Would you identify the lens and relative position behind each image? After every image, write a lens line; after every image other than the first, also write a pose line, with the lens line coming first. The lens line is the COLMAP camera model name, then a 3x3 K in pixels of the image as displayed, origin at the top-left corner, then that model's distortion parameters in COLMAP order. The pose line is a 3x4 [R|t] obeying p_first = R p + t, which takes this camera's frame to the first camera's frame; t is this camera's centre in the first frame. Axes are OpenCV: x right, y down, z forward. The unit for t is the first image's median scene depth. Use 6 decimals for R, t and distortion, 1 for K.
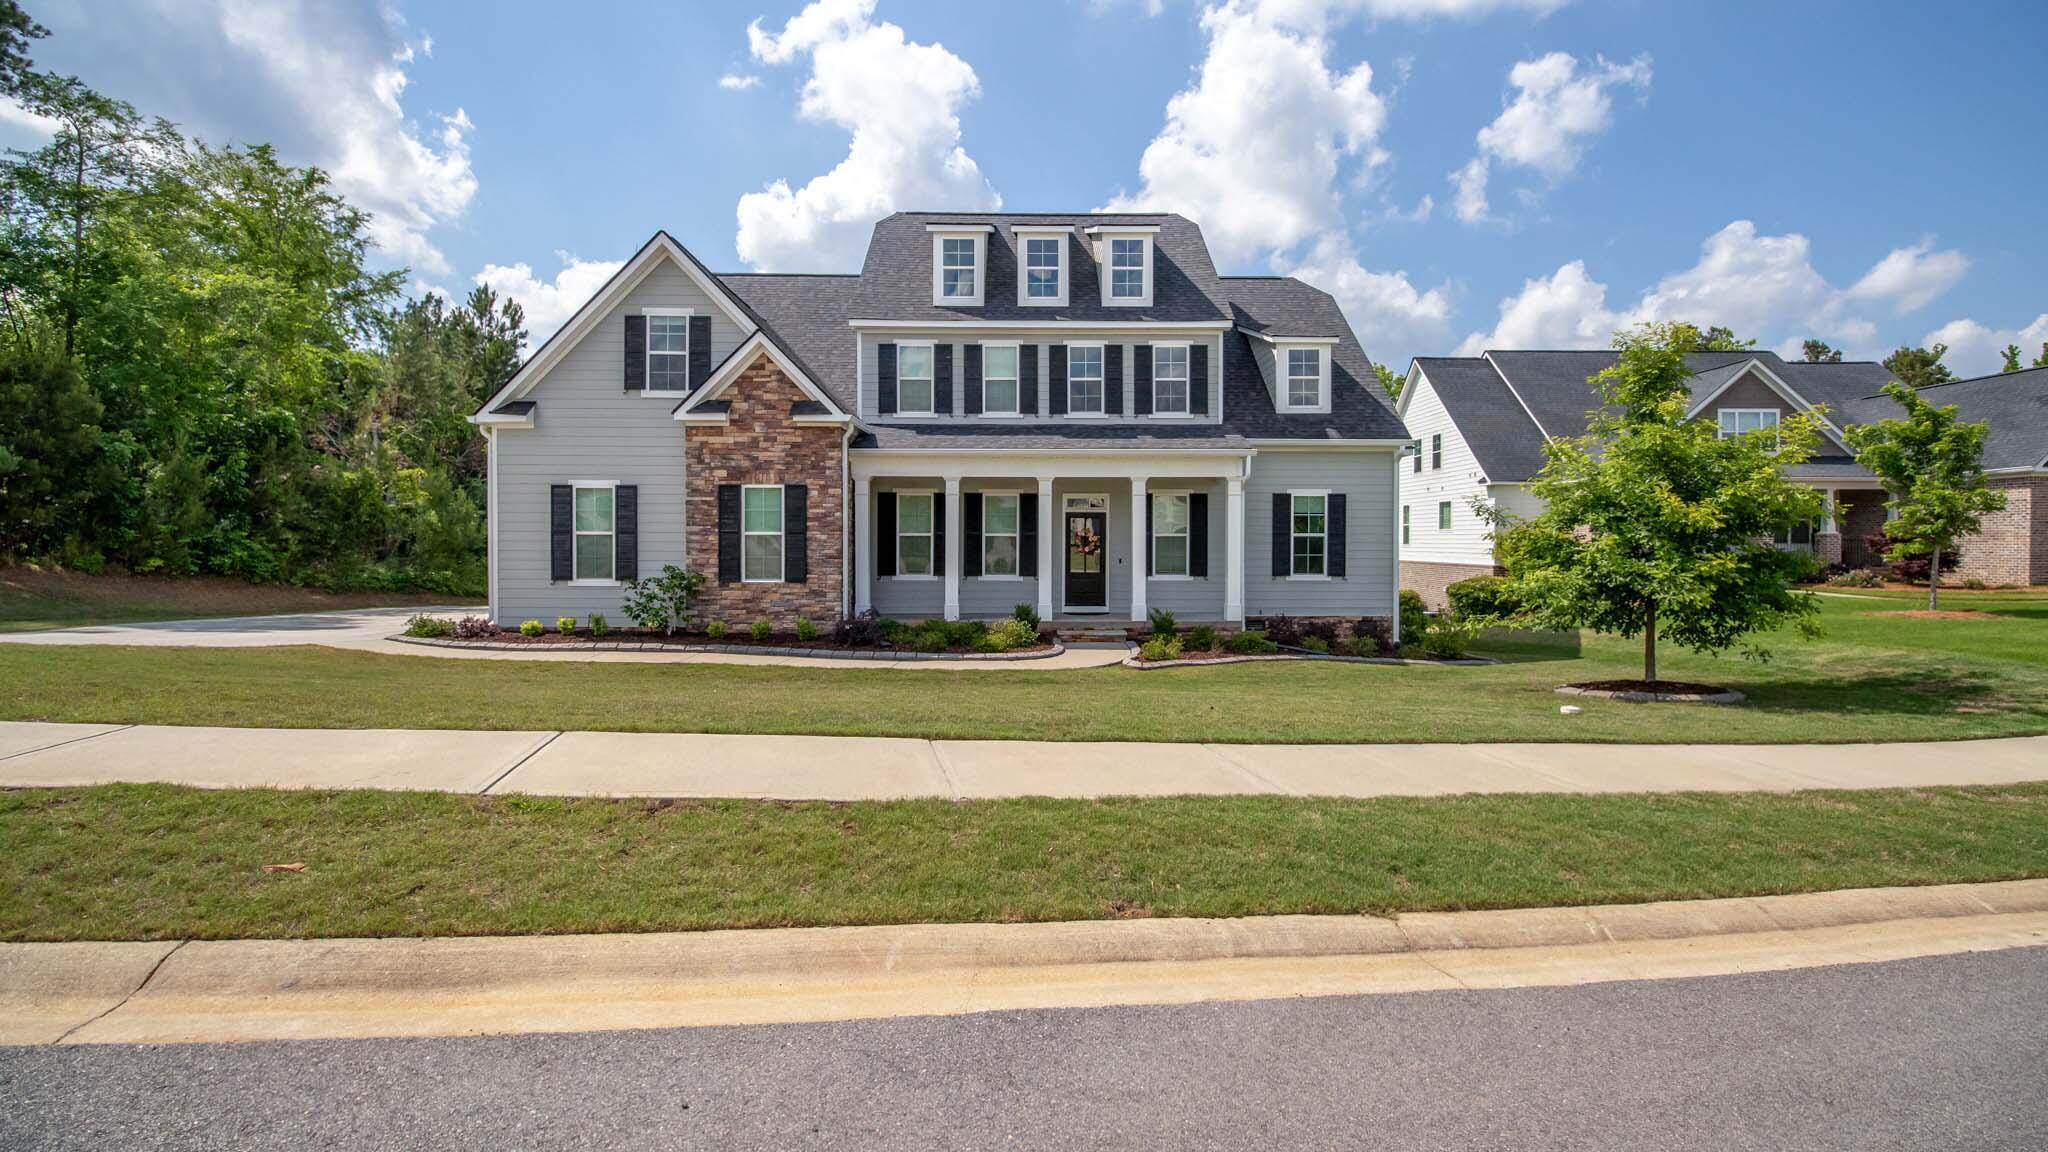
lens RADIAL K [[927.6, 0, 1034.1], [0, 927.6, 560.2], [0, 0, 1]] dist [0.000195, -0.008882]
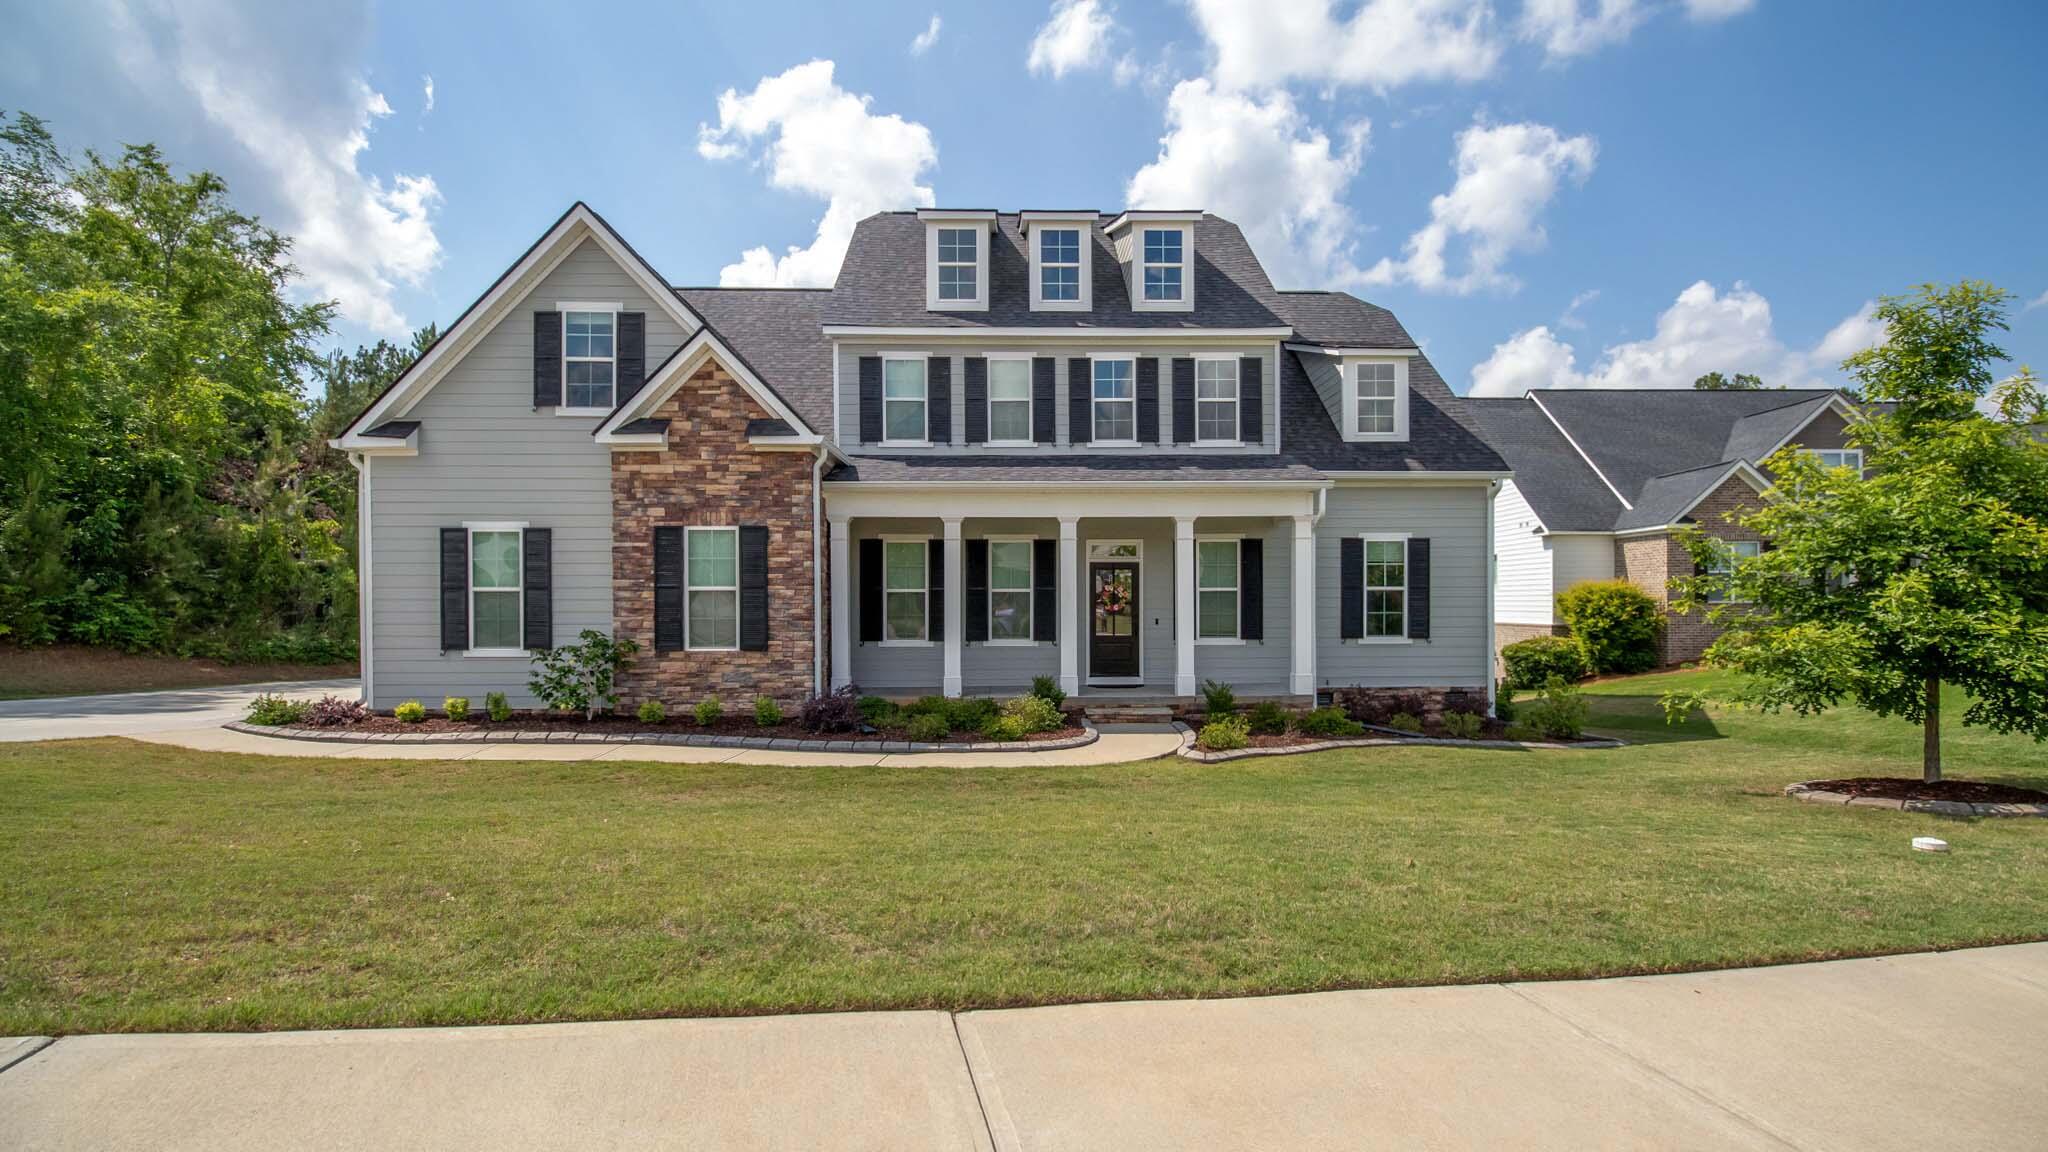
lens RADIAL K [[931.6, 0, 1035.5], [0, 931.6, 619.3], [0, 0, 1]] dist [0.001616, -0.011136]
pose [[0.999892, -0.005712, 0.013537, -0.025569], [0.005765, 0.999976, -0.003819, 0.001460], [-0.013515, 0.003896, 0.999901, 0.179670]]
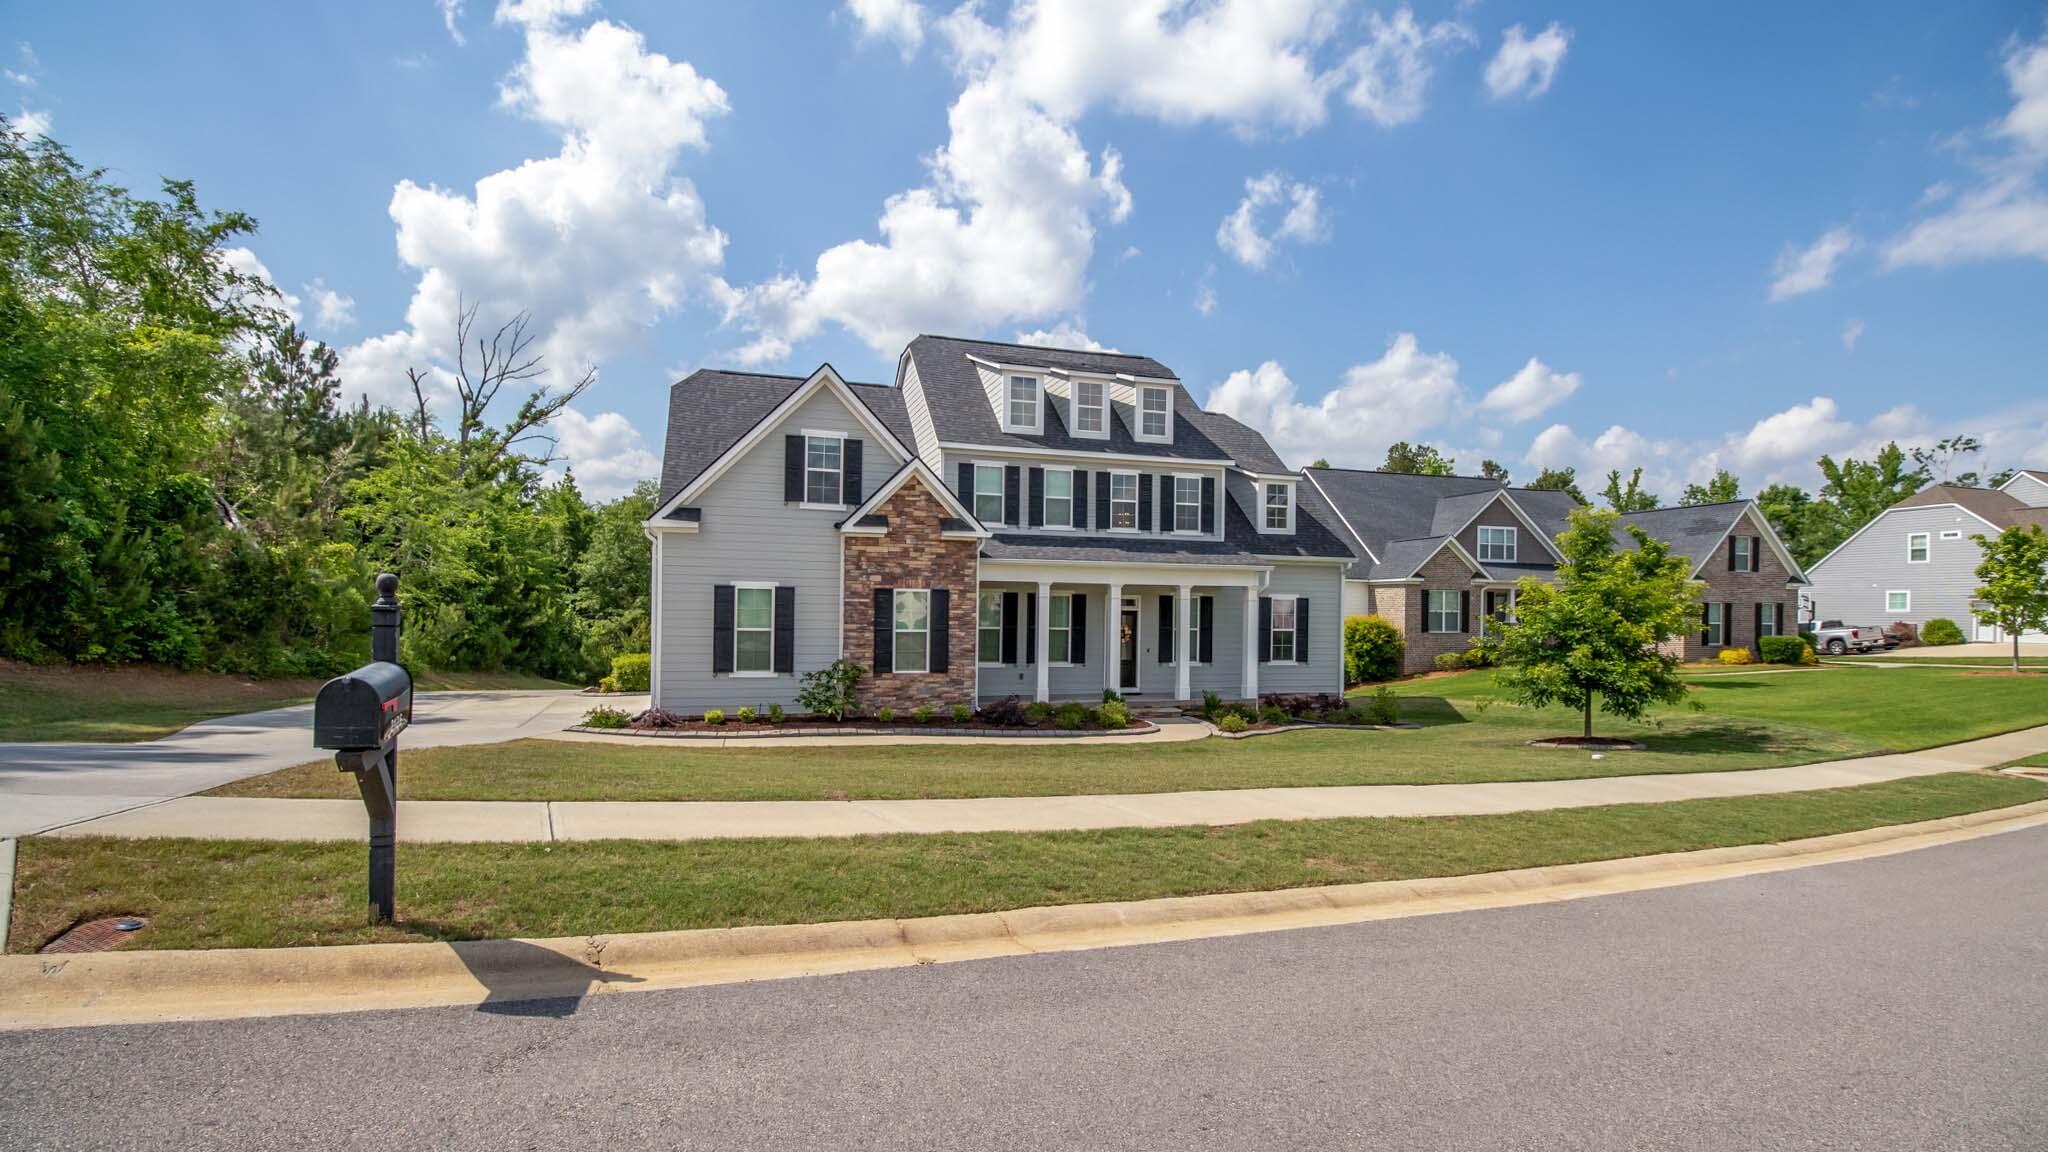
lens RADIAL K [[938.4, 0, 1024.0], [0, 938.4, 626.8], [0, 0, 1]] dist [0.001511, -0.007301]
pose [[0.958434, 0.005764, 0.285256, -0.421234], [-0.006177, 0.999981, 0.000548, -0.030307], [-0.285247, -0.002287, 0.958451, -0.142766]]
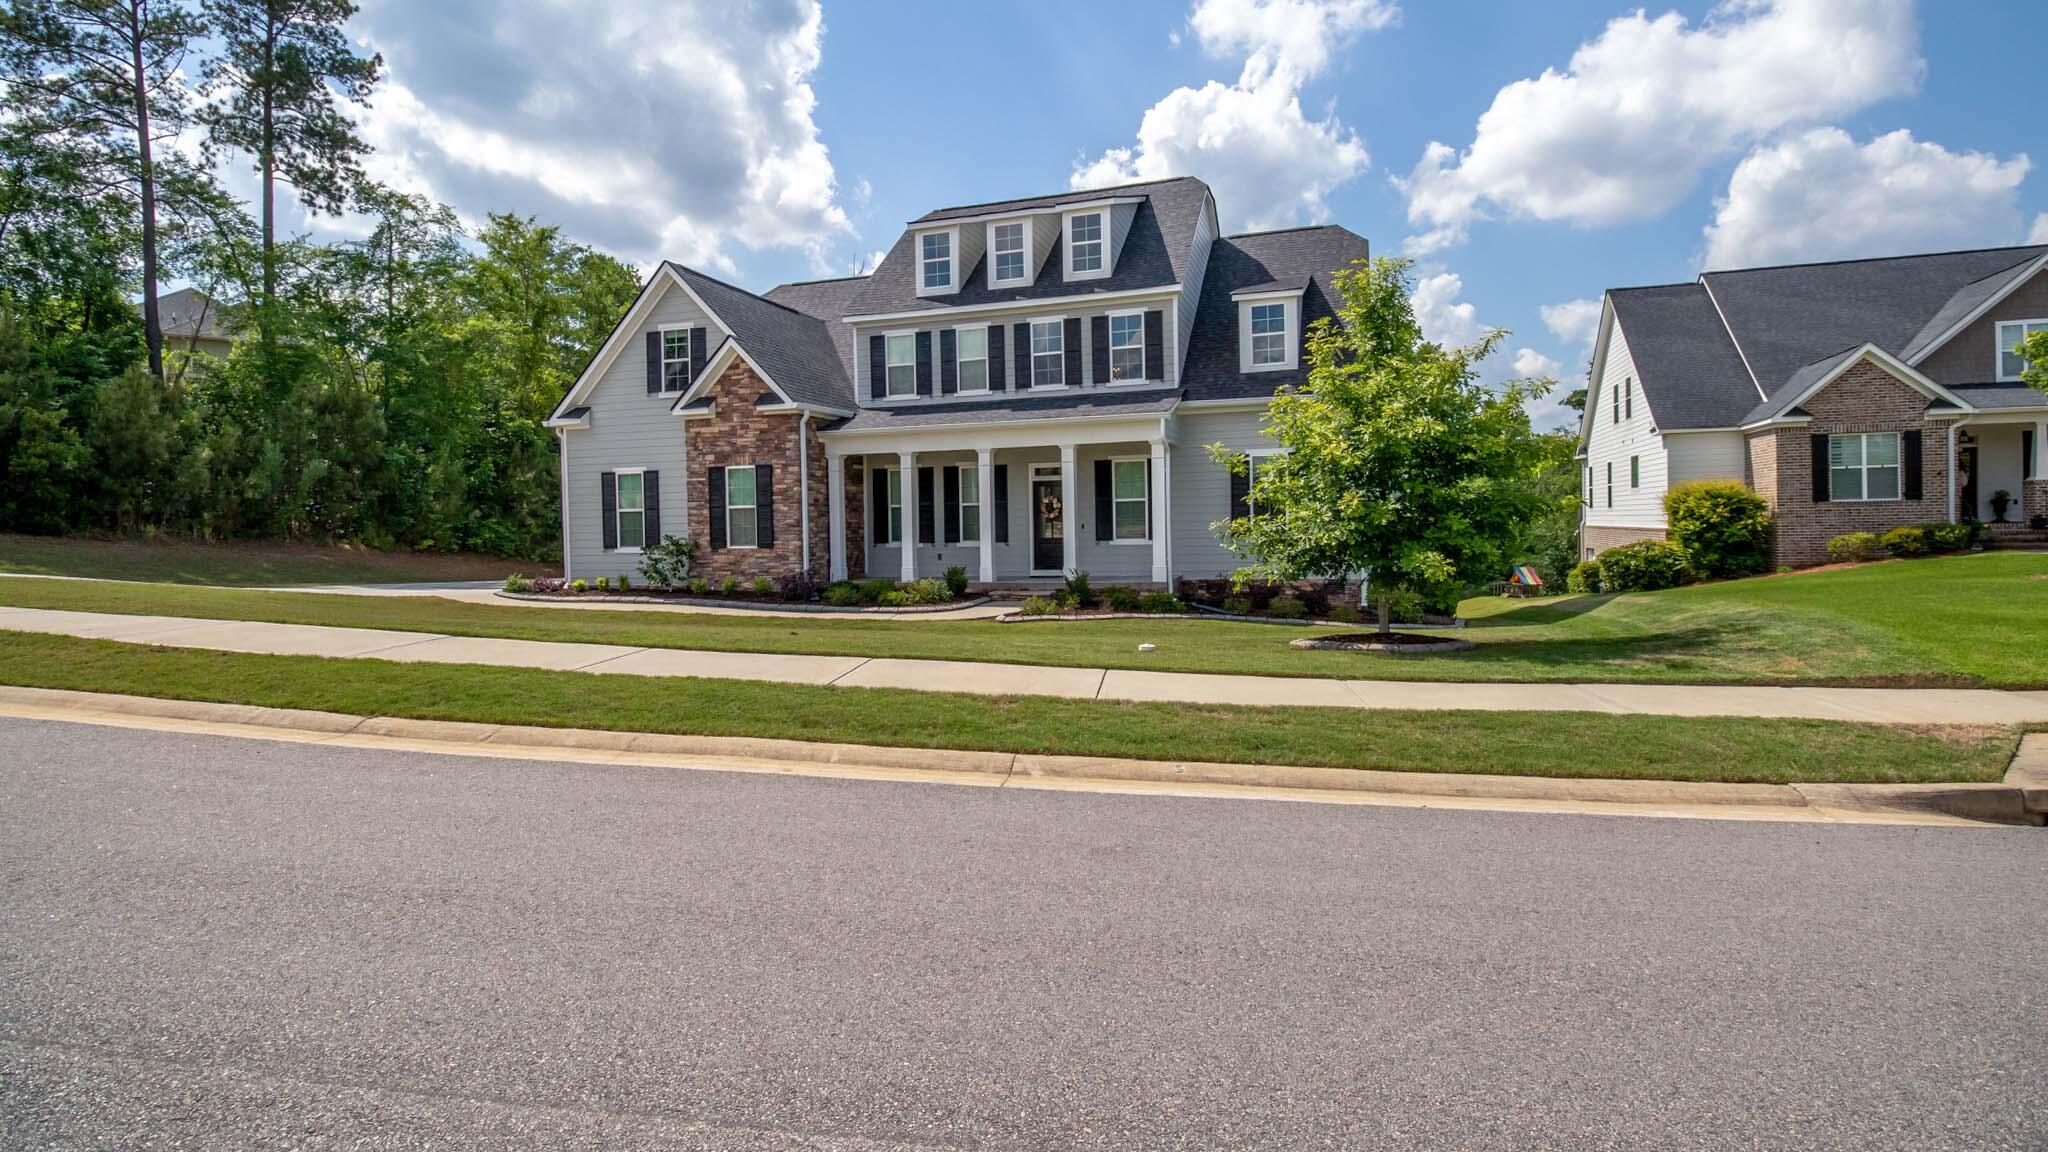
lens RADIAL K [[964.8, 0, 1044.0], [0, 964.8, 551.0], [0, 0, 1]] dist [0.002431, -0.008605]
pose [[0.946004, -0.010889, -0.323972, 0.404326], [0.013677, 0.999886, 0.006331, 0.021353], [0.323866, -0.010420, 0.946046, -0.036359]]
